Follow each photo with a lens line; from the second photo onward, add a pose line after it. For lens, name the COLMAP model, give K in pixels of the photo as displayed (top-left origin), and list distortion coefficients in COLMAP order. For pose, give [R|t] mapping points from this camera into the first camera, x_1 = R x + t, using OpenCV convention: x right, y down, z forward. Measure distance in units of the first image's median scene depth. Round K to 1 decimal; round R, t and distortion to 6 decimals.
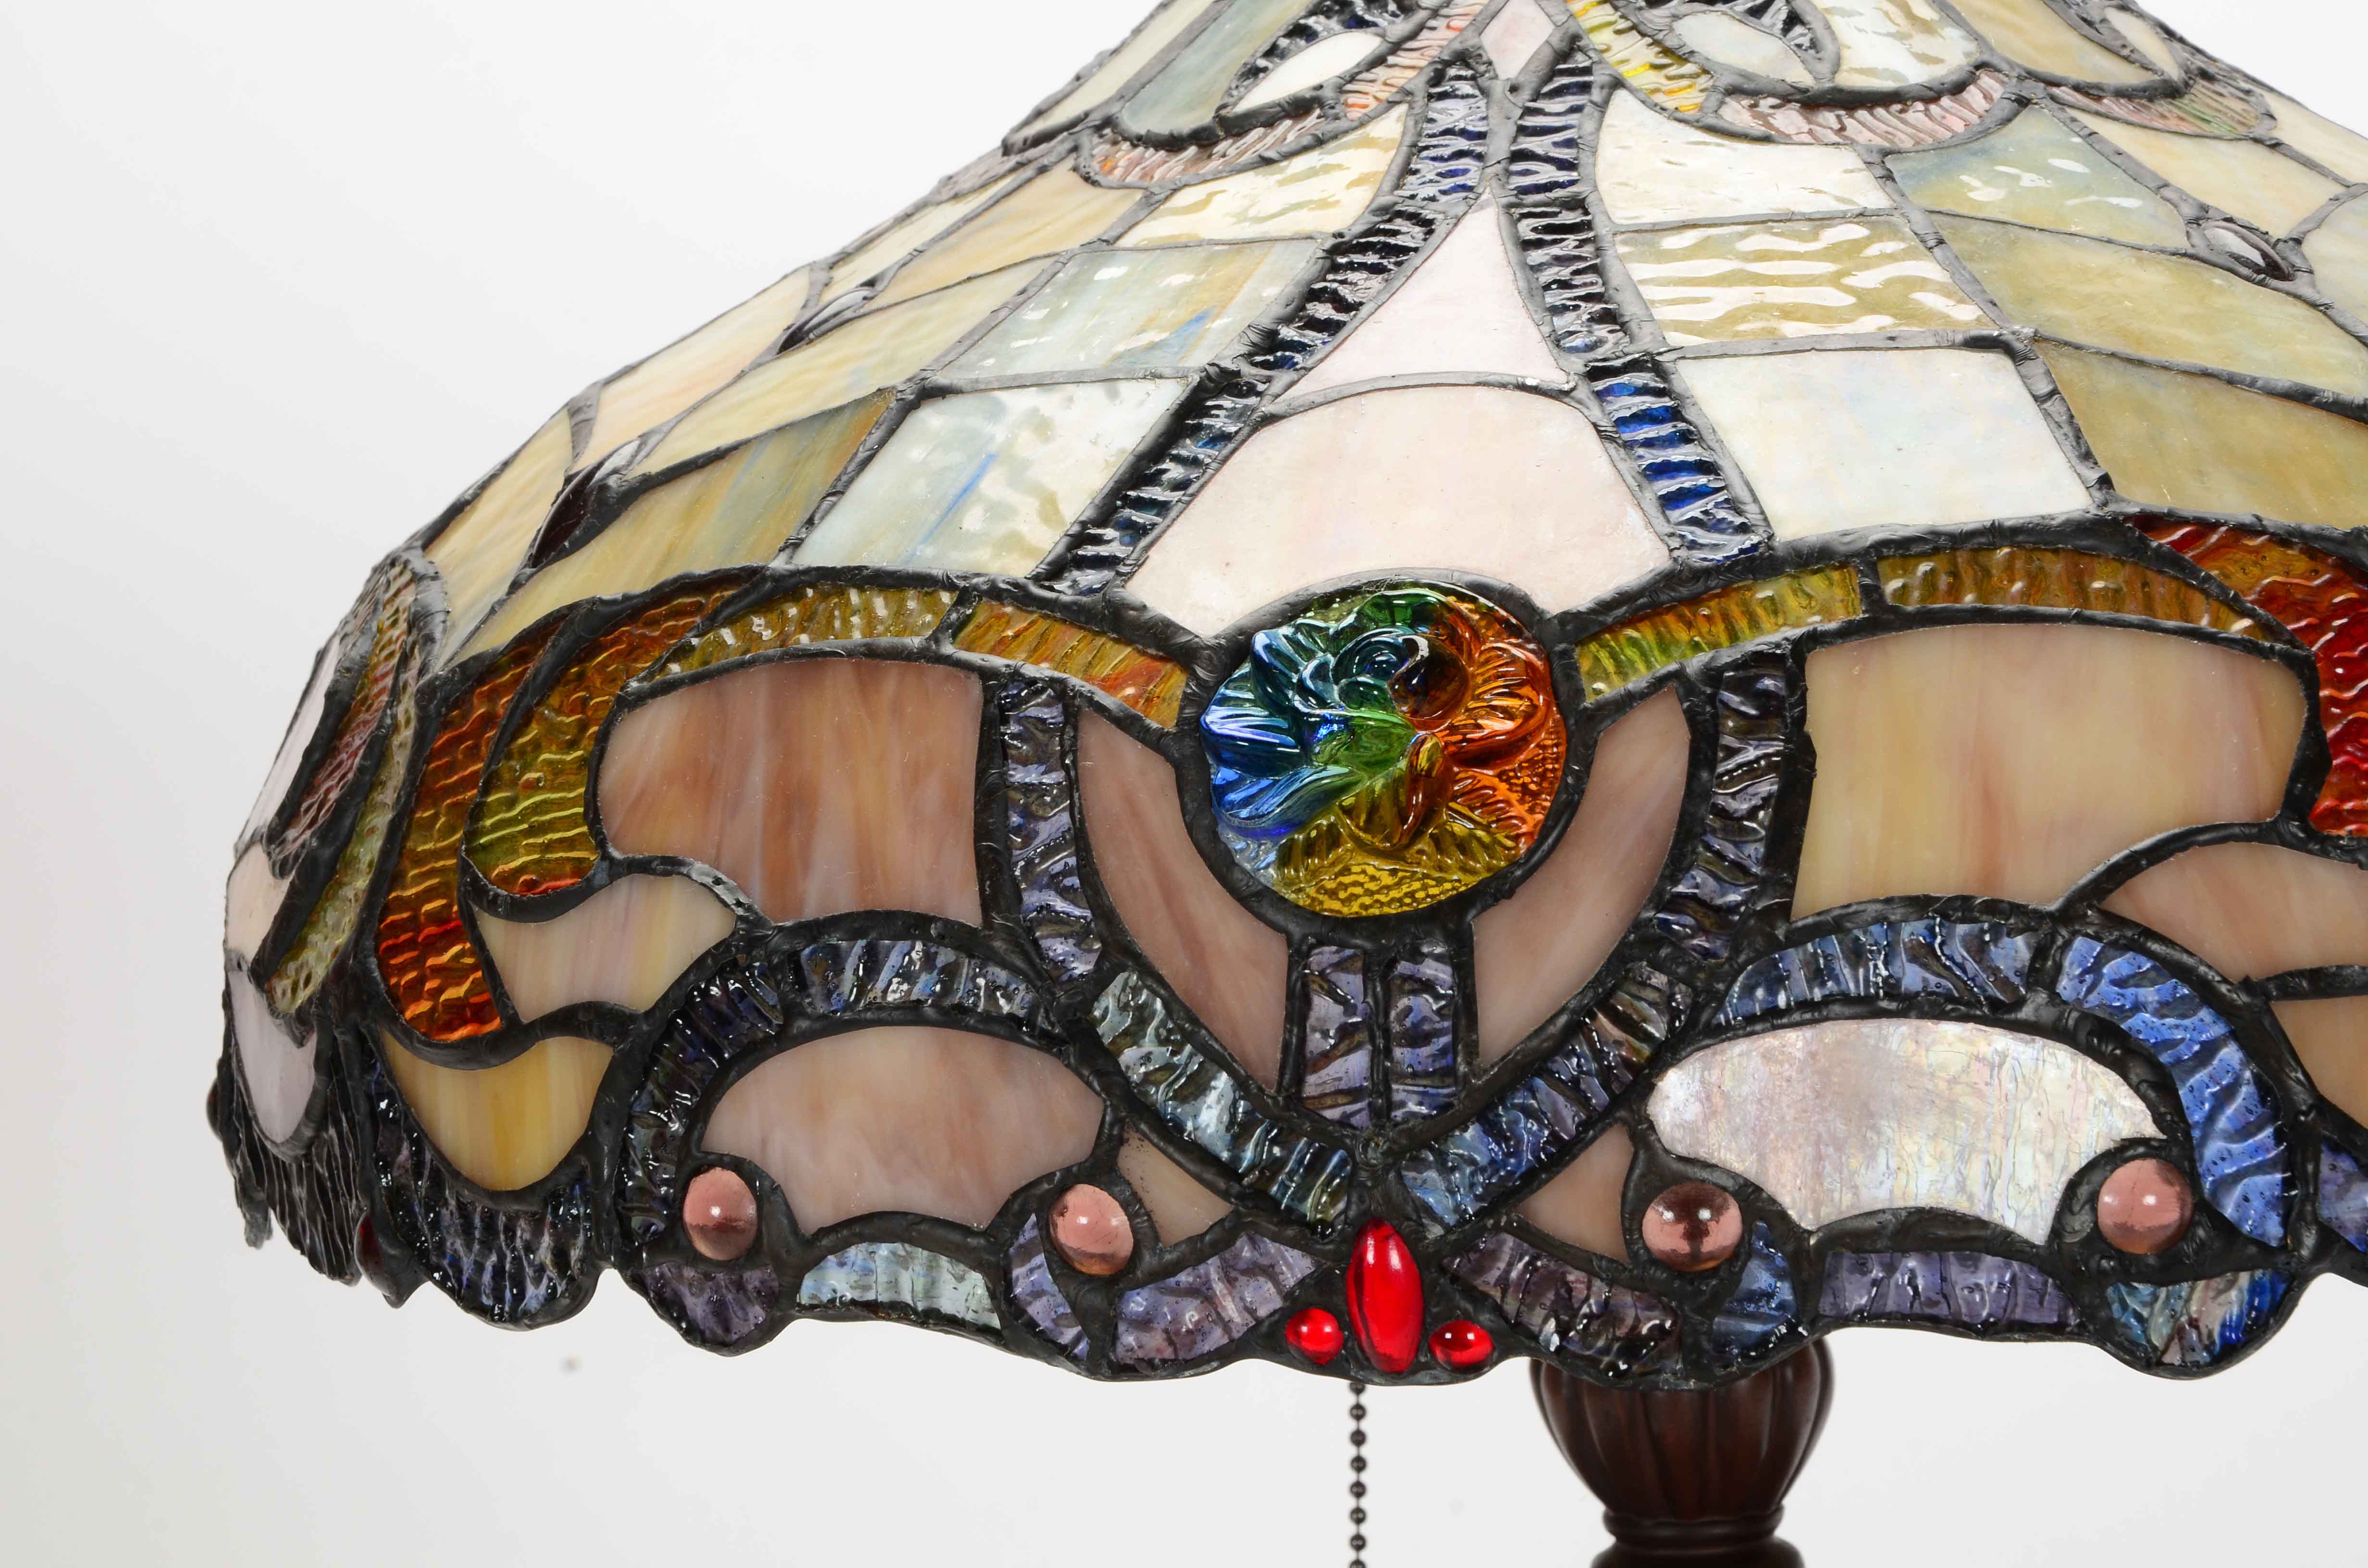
lens RADIAL K [[6191.4, 0, 1172.4], [0, 6191.4, 788.7], [0, 0, 1]] dist [0.485994, 0.000000]
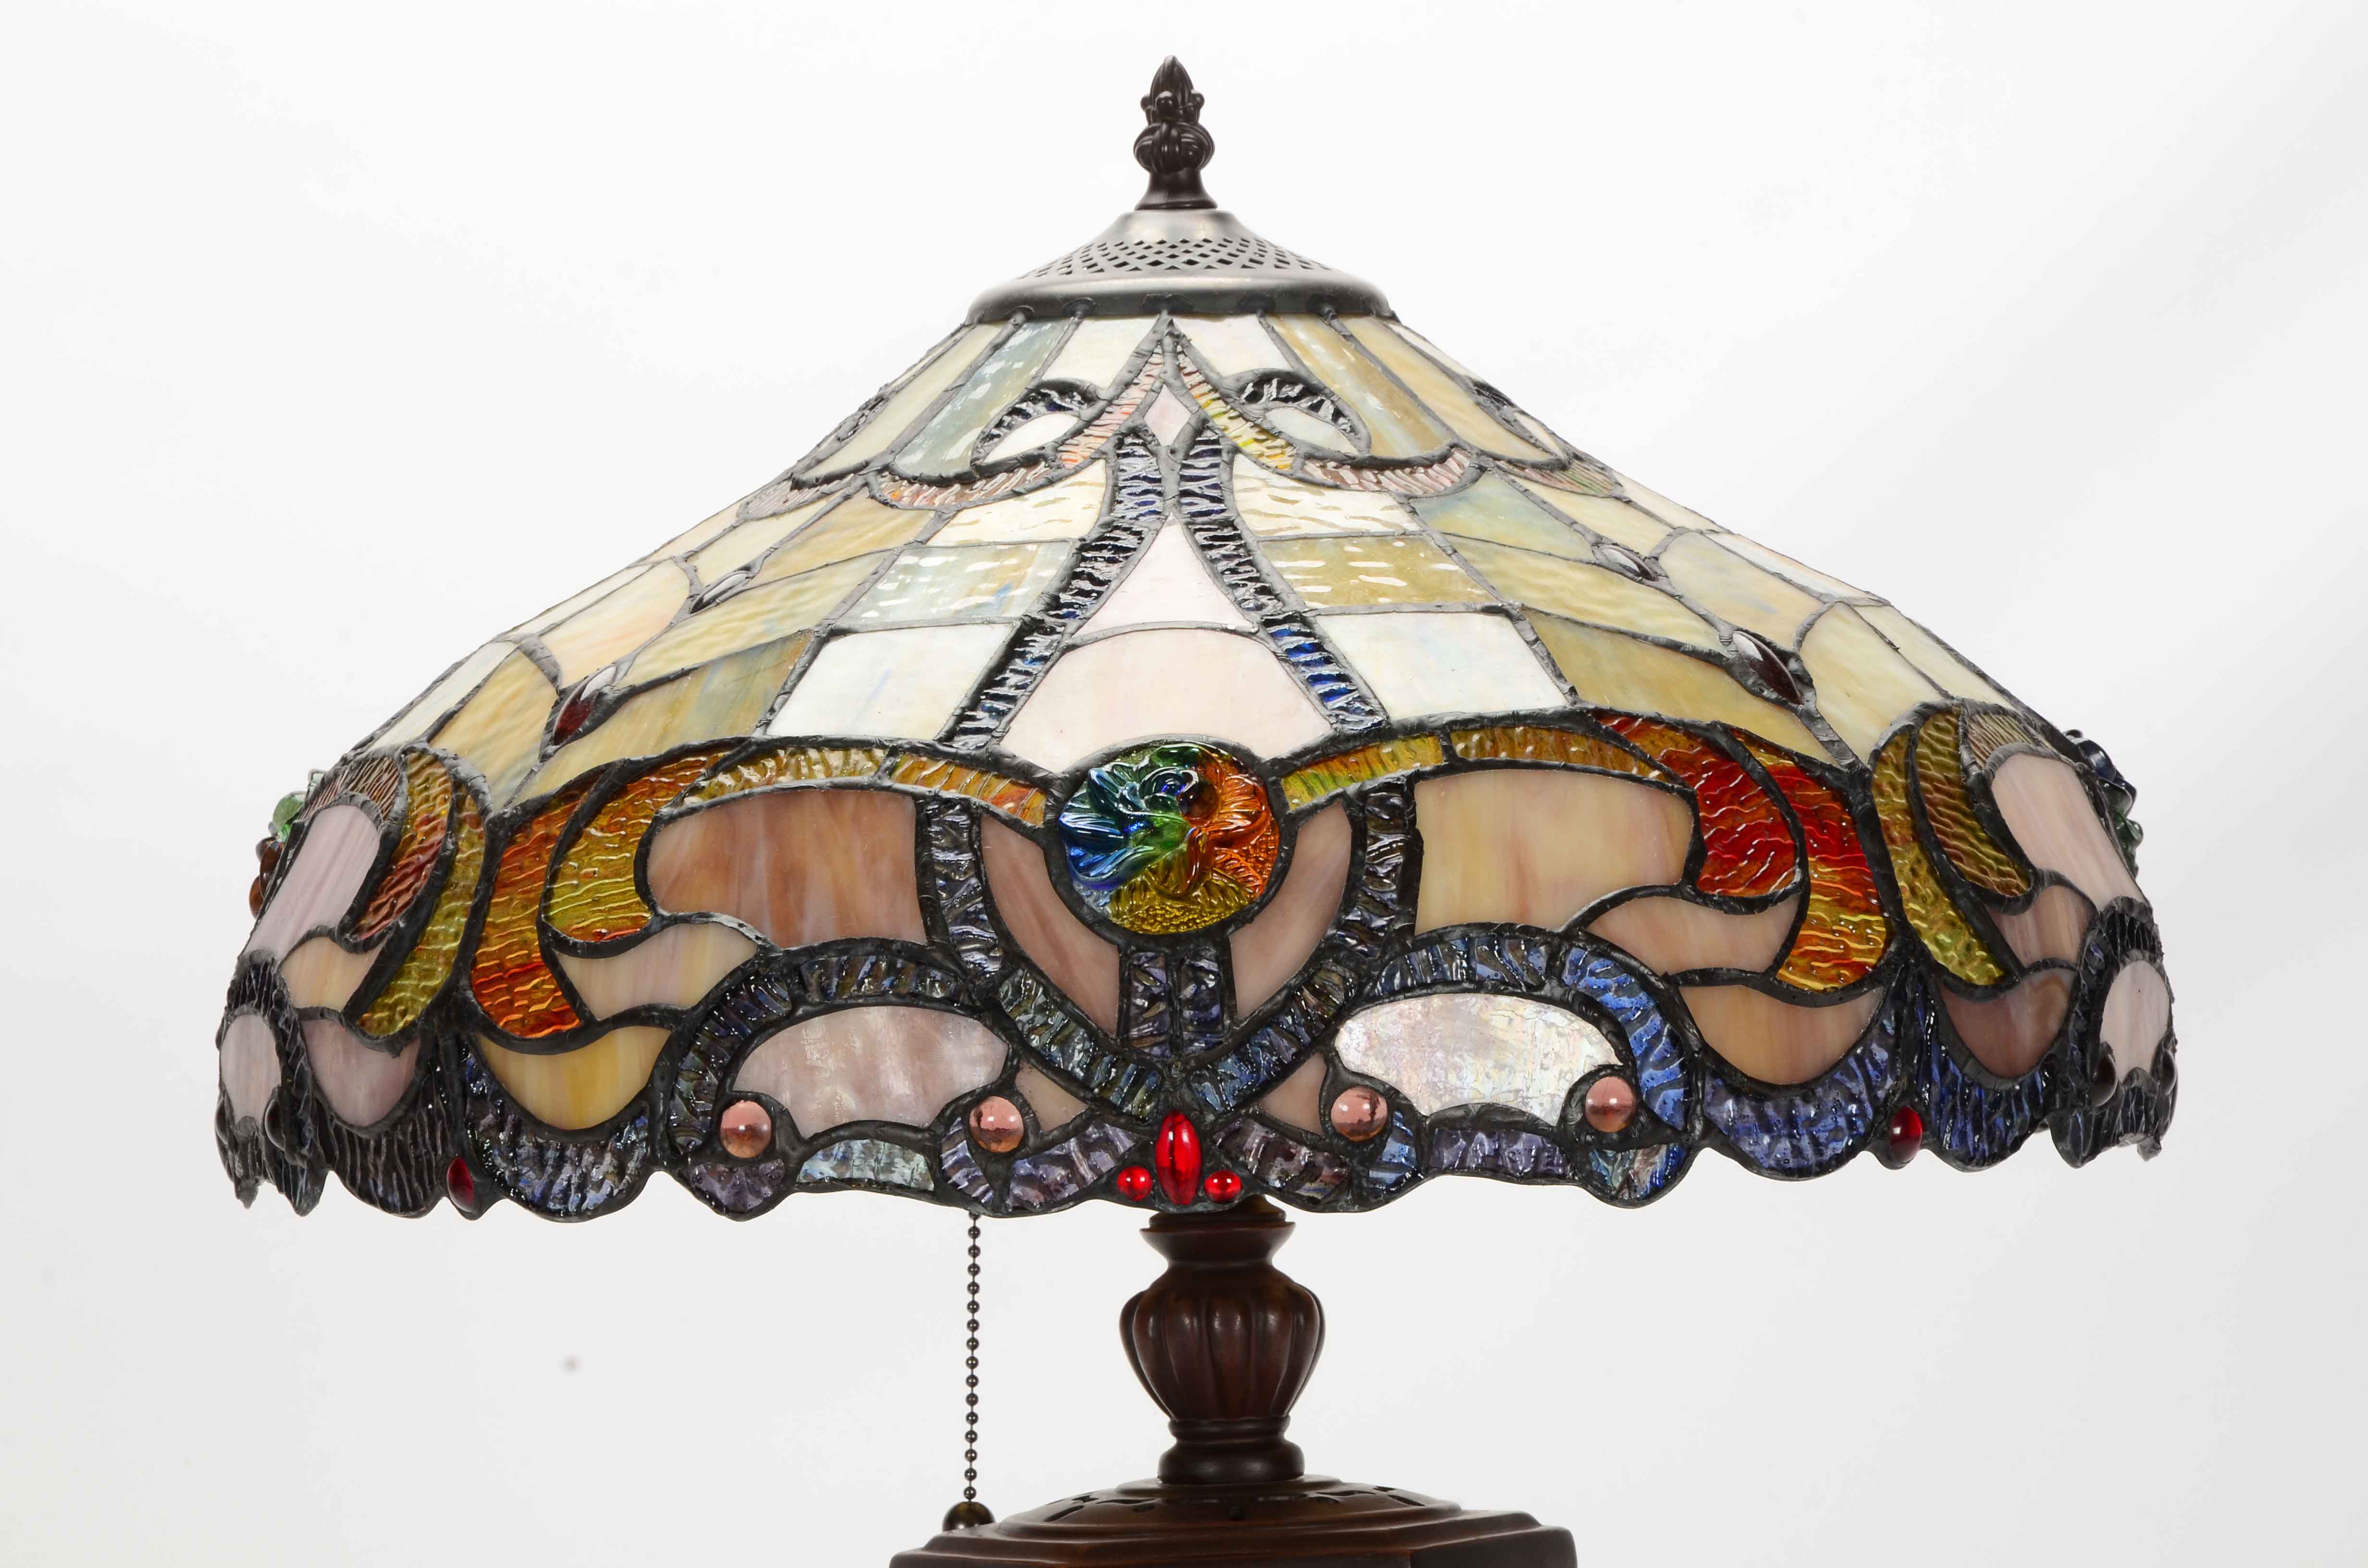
lens RADIAL K [[10181.3, 0, 1179.7], [0, 10181.3, 784.8], [0, 0, 1]] dist [1.157163, 0.000000]
pose [[0.979088, 0.012707, 0.203042, -0.501705], [0.003985, 0.996658, -0.081589, 0.195797], [-0.203400, 0.080692, 0.975765, -1.622871]]
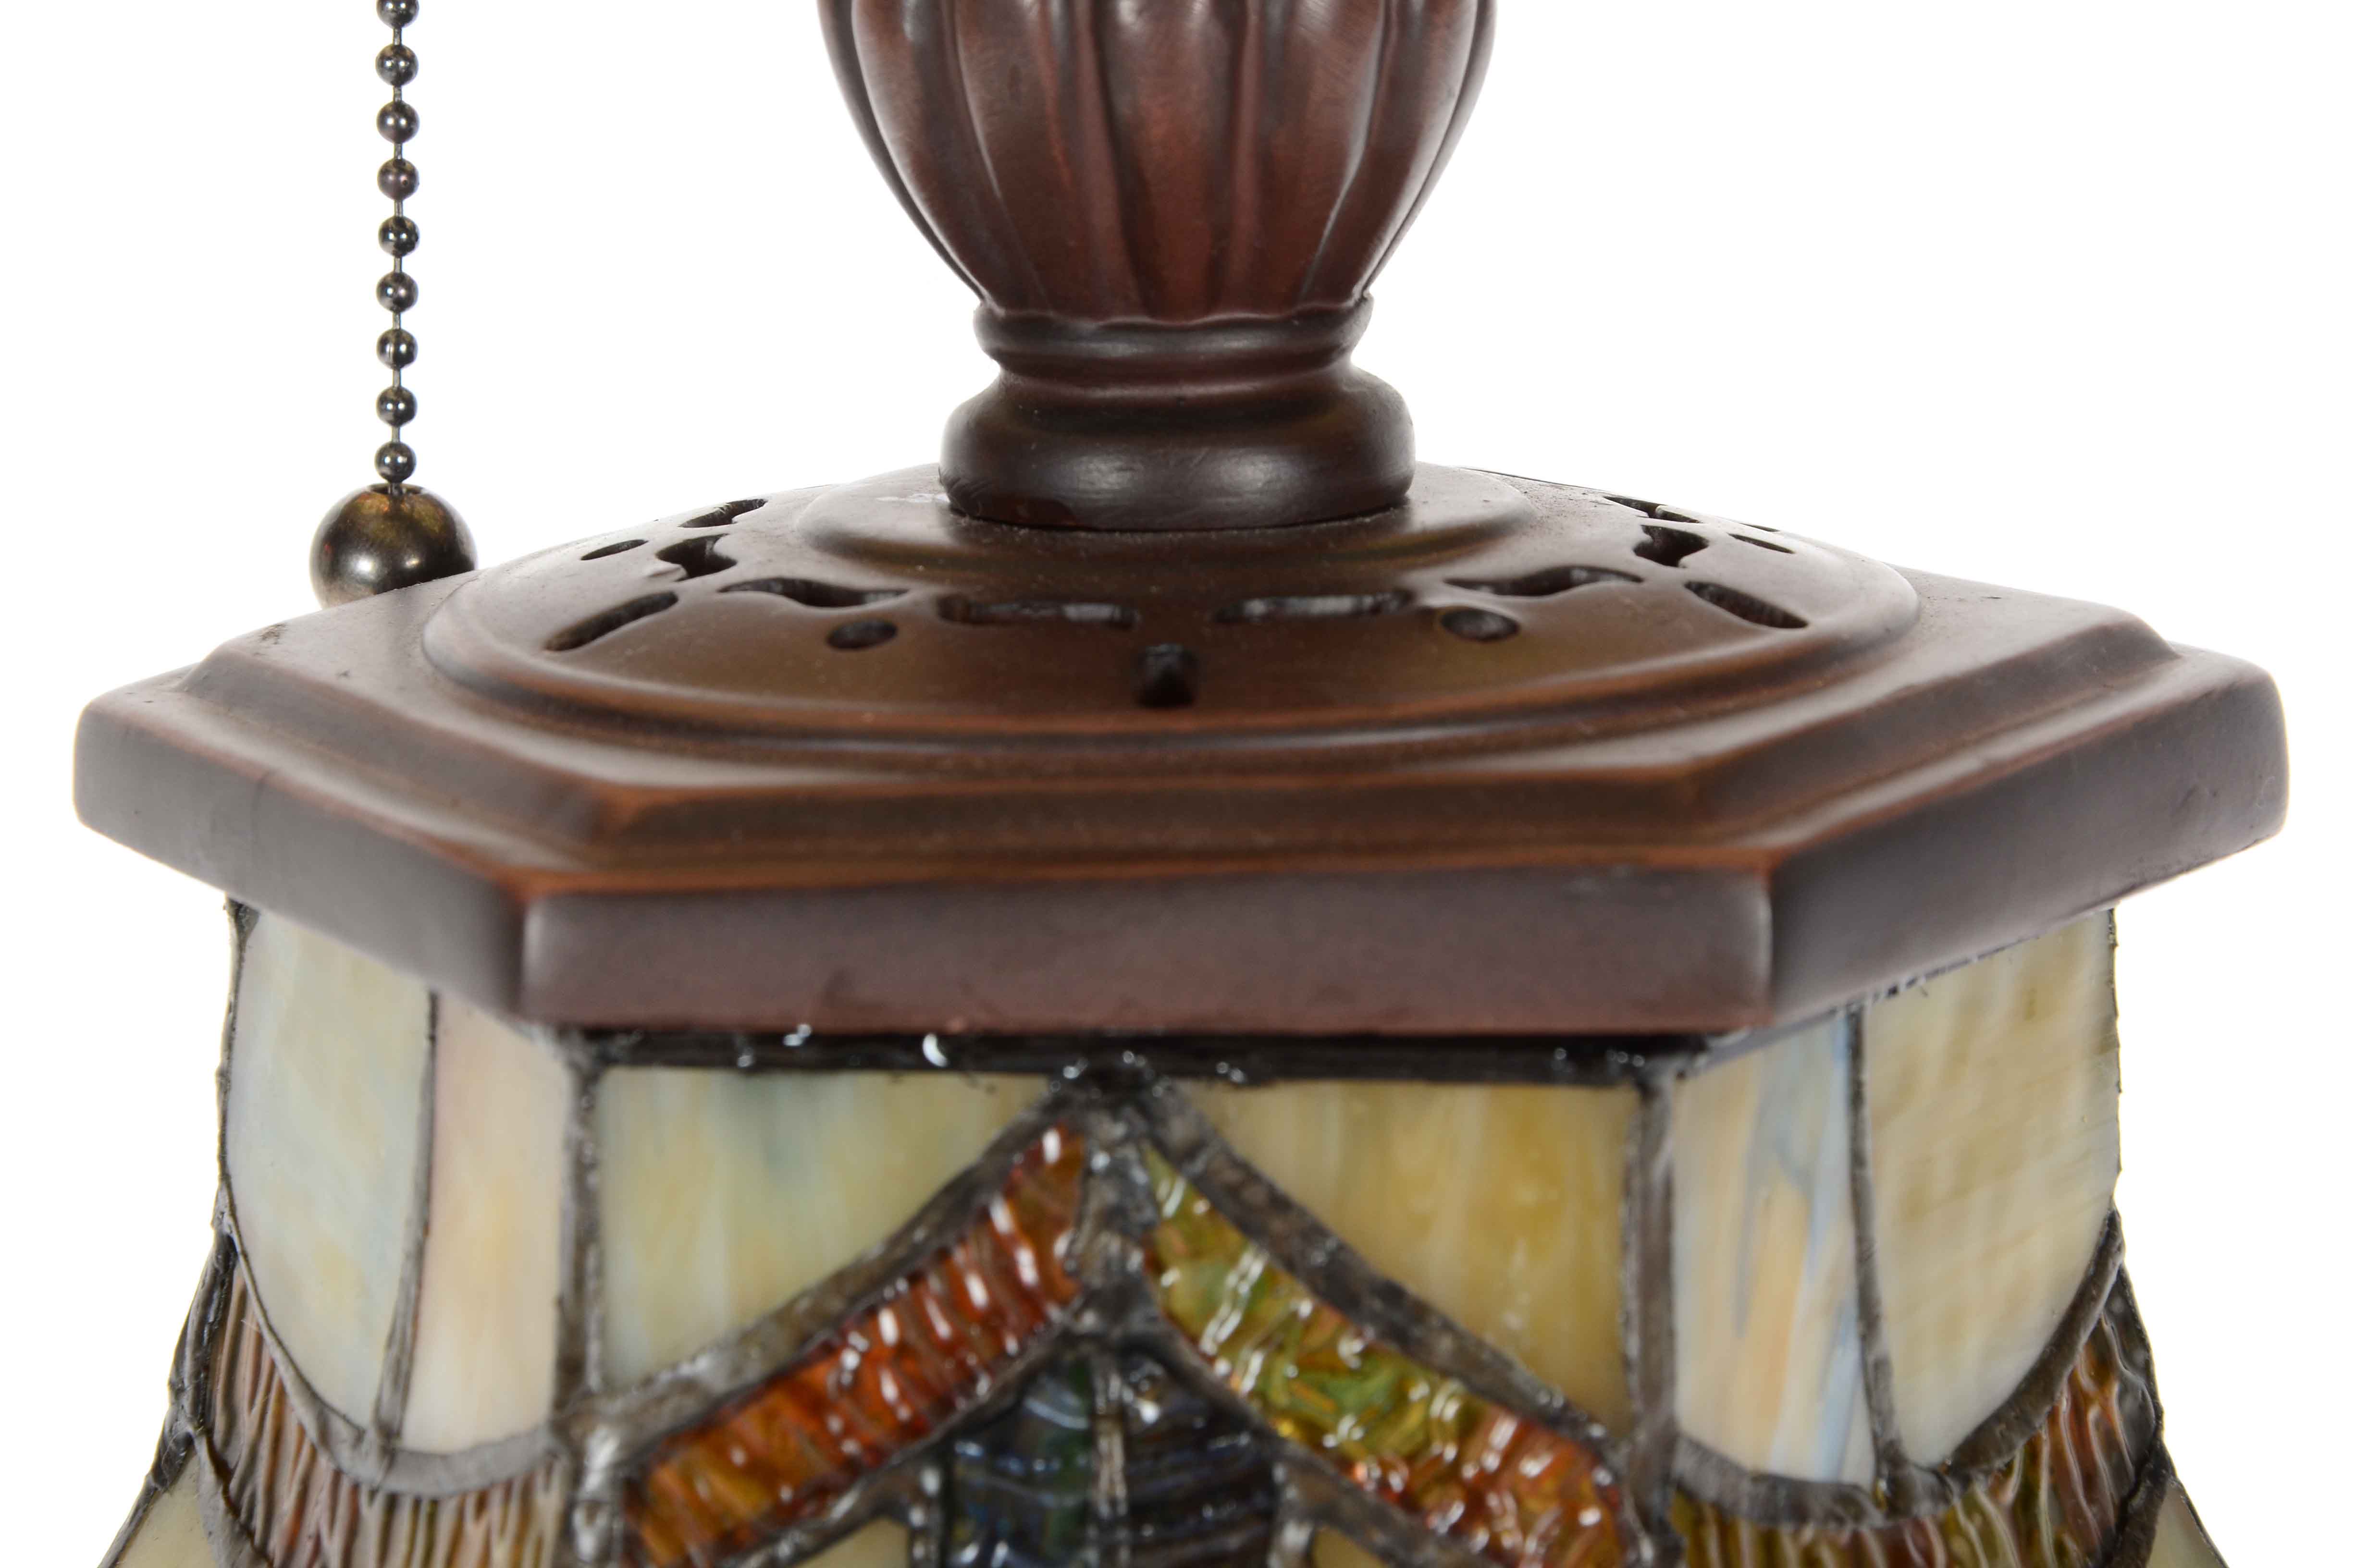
lens RADIAL K [[7478.8, 0, 1184.9], [0, 7478.8, 774.1], [0, 0, 1]] dist [0.529258, 0.000000]
pose [[0.984437, -0.005737, 0.175642, -0.013665], [-0.016974, 0.991689, 0.127531, 0.096215], [-0.174914, -0.128527, 0.976159, 0.562567]]
